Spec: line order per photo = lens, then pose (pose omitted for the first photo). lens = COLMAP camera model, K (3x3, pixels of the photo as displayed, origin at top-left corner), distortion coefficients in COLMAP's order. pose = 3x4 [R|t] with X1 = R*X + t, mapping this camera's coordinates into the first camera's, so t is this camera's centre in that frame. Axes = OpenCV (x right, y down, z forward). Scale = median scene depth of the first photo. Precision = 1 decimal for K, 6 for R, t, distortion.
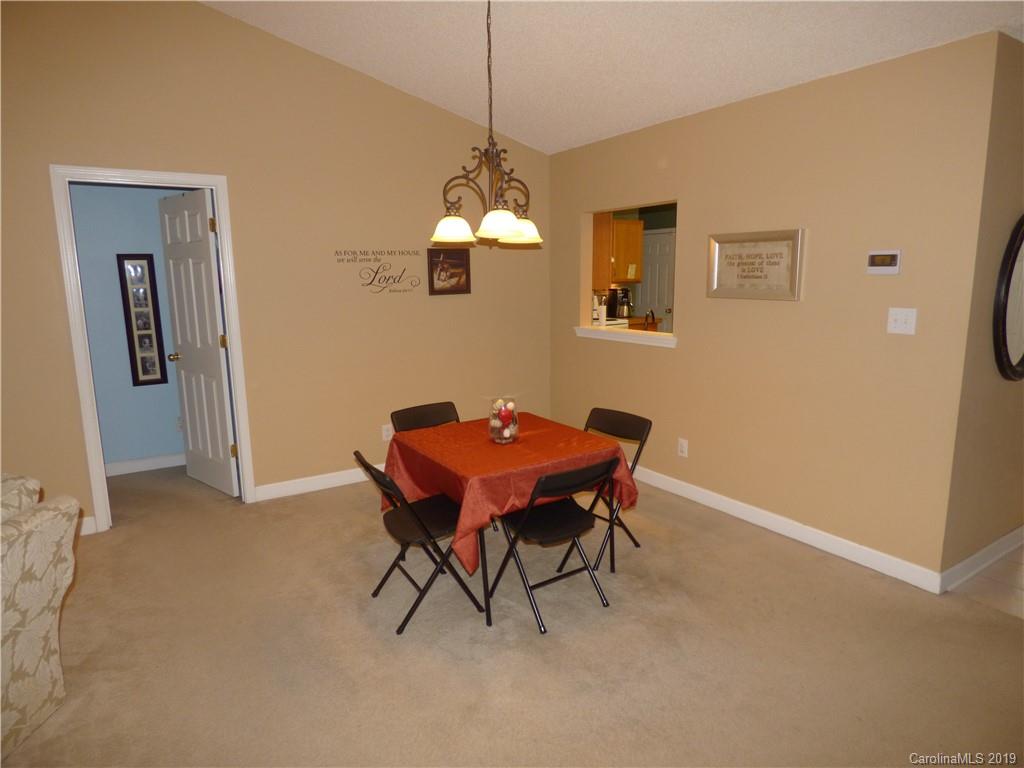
lens RADIAL K [[620.9, 0, 513.1], [0, 620.9, 381.8], [0, 0, 1]] dist [-0.001204, -0.000876]
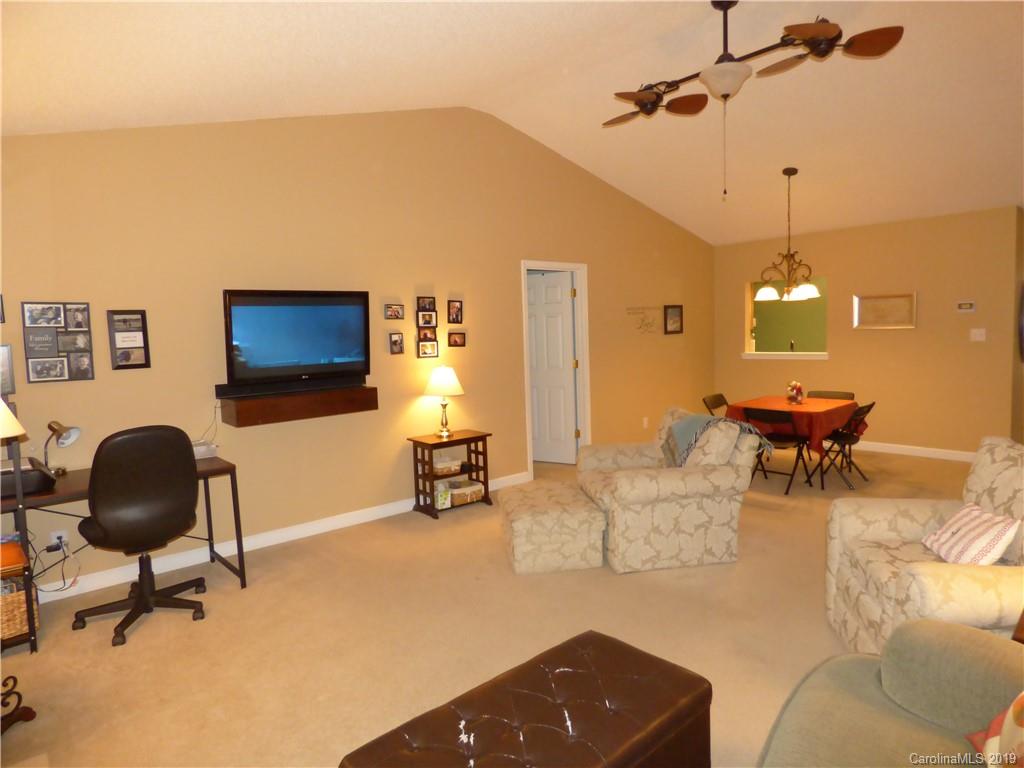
lens RADIAL K [[620.9, 0, 510.0], [0, 620.9, 384.6], [0, 0, 1]] dist [-0.001204, -0.000876]
pose [[0.989115, -0.033861, 0.143198, -1.087052], [0.046792, 0.995028, -0.087922, 0.156418], [-0.139509, 0.093665, 0.985781, -0.713740]]
